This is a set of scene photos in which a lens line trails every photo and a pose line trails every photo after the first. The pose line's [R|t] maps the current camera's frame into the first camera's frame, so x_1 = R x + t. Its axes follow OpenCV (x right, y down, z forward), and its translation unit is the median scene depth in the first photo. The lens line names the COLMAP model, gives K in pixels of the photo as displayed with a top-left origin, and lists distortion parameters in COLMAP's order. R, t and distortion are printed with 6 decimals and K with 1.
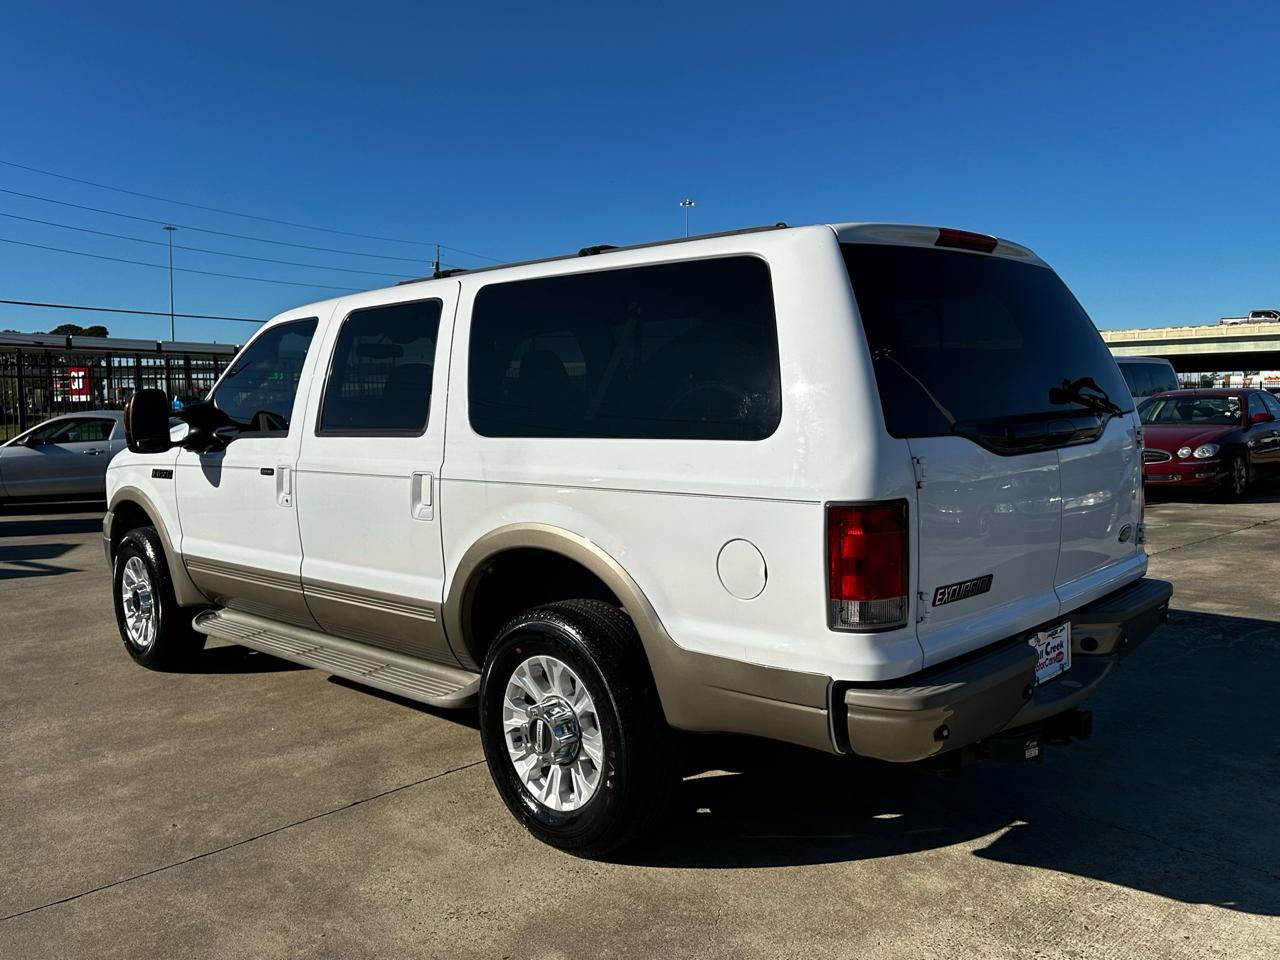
lens RADIAL K [[1029.8, 0, 642.1], [0, 1029.8, 476.3], [0, 0, 1]] dist [0.052065, -0.072070]
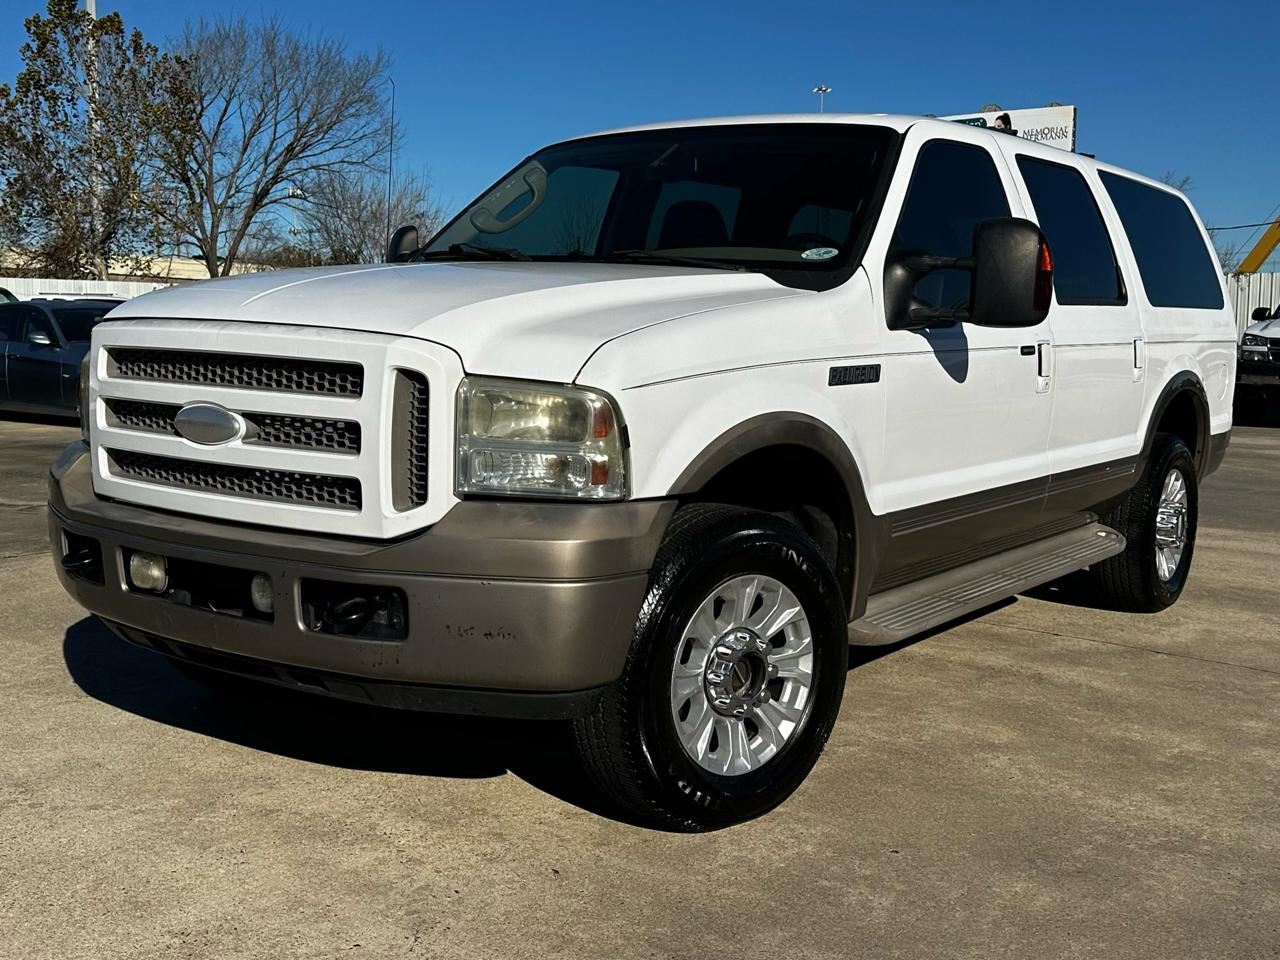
lens RADIAL K [[1402.5, 0, 639.4], [0, 1402.5, 475.5], [0, 0, 1]] dist [0.181353, -0.404493]
pose [[-0.145427, -0.085565, 0.985662, -1.488524], [0.062687, 0.993455, 0.095490, -0.033501], [-0.987381, 0.075675, -0.139111, 1.574170]]
